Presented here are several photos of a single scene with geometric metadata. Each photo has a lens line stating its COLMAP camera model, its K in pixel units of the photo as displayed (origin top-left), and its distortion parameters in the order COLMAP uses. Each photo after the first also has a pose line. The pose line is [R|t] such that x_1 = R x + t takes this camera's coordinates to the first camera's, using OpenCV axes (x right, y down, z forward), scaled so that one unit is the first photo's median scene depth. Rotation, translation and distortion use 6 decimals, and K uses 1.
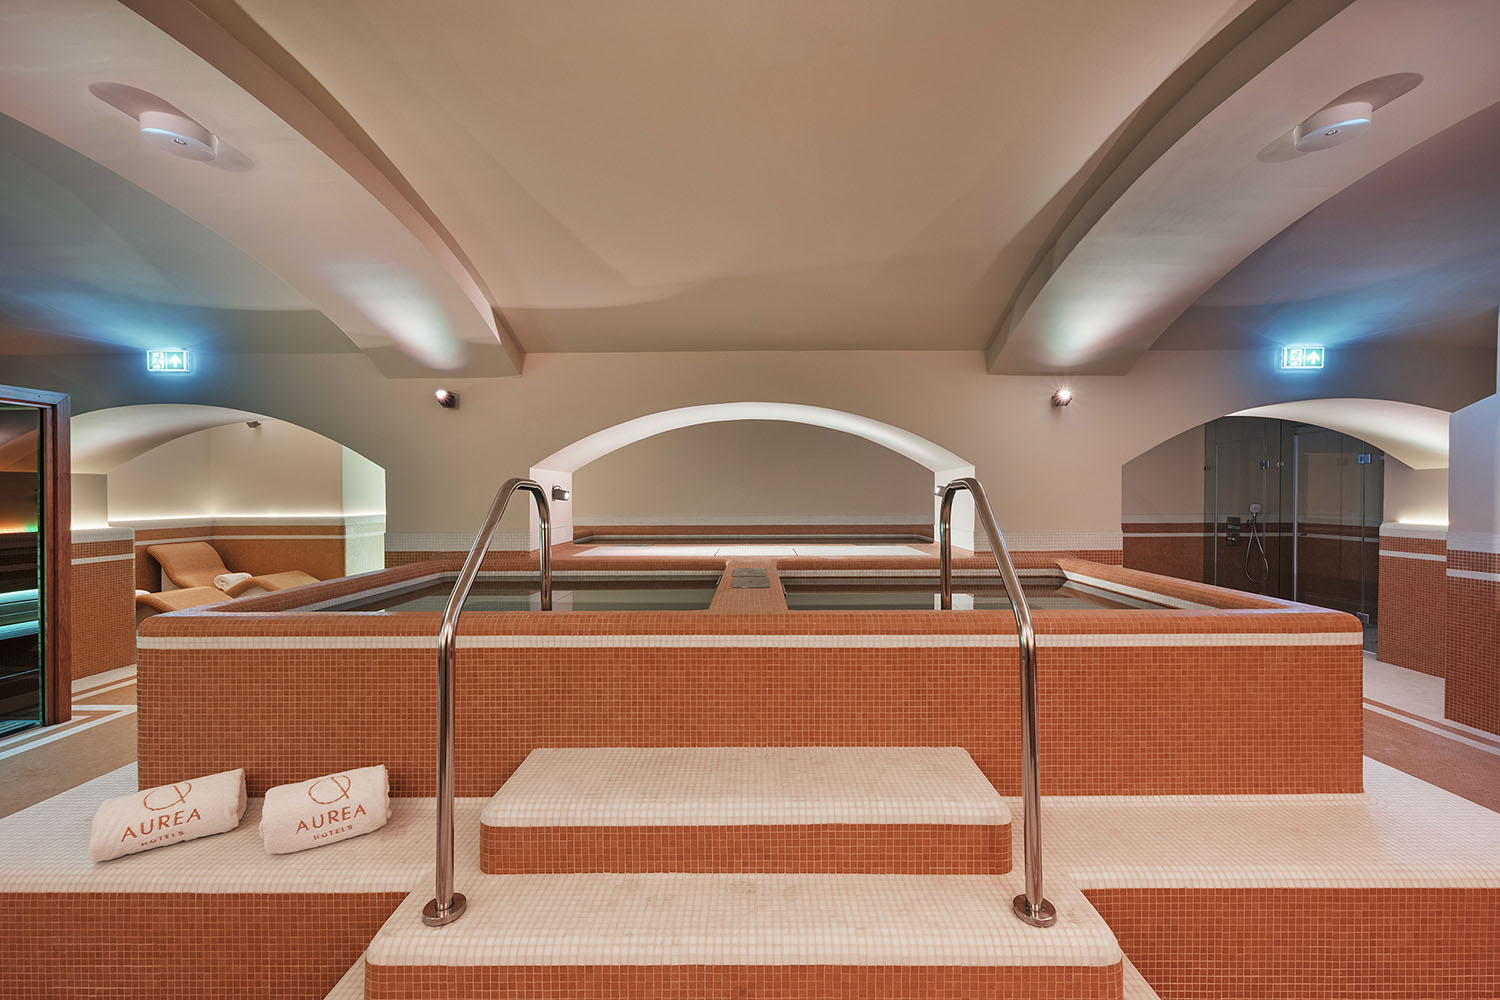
lens RADIAL K [[554.7, 0, 750.0], [0, 554.7, 500.0], [0, 0, 1]] dist [-0.000839, 0.000342]
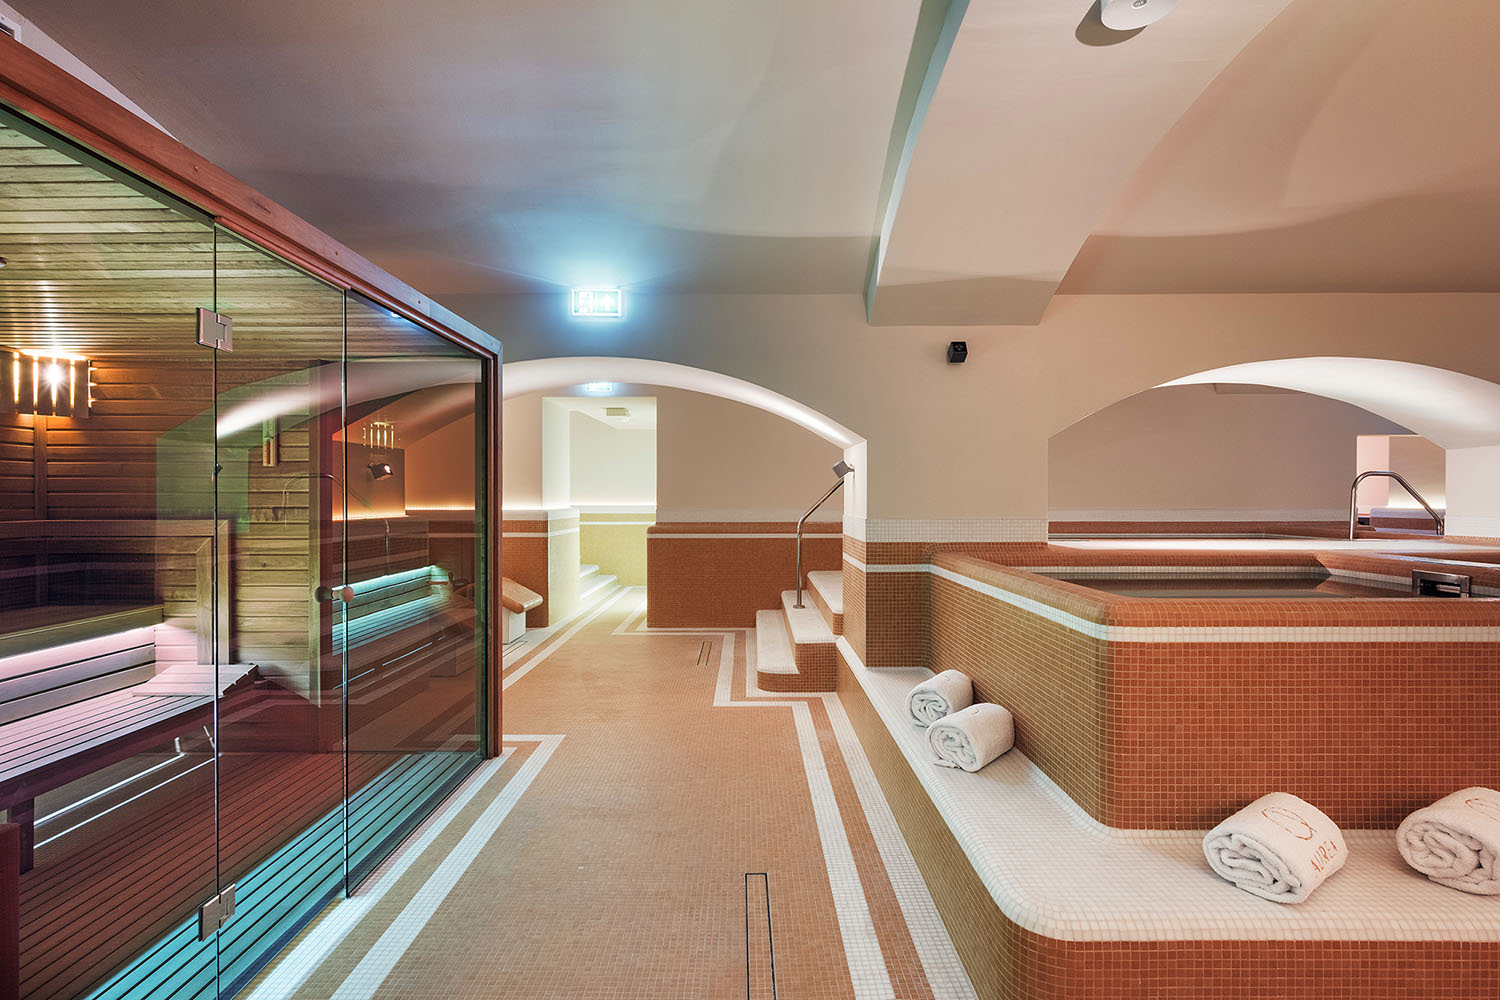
lens RADIAL K [[691.4, 0, 750.0], [0, 691.4, 500.0], [0, 0, 1]] dist [0.001675, 0.001041]
pose [[0.999975, 0.001866, 0.006750, -1.640588], [-0.001842, 0.999992, -0.003565, 0.069663], [-0.006756, 0.003552, 0.999971, 0.012531]]
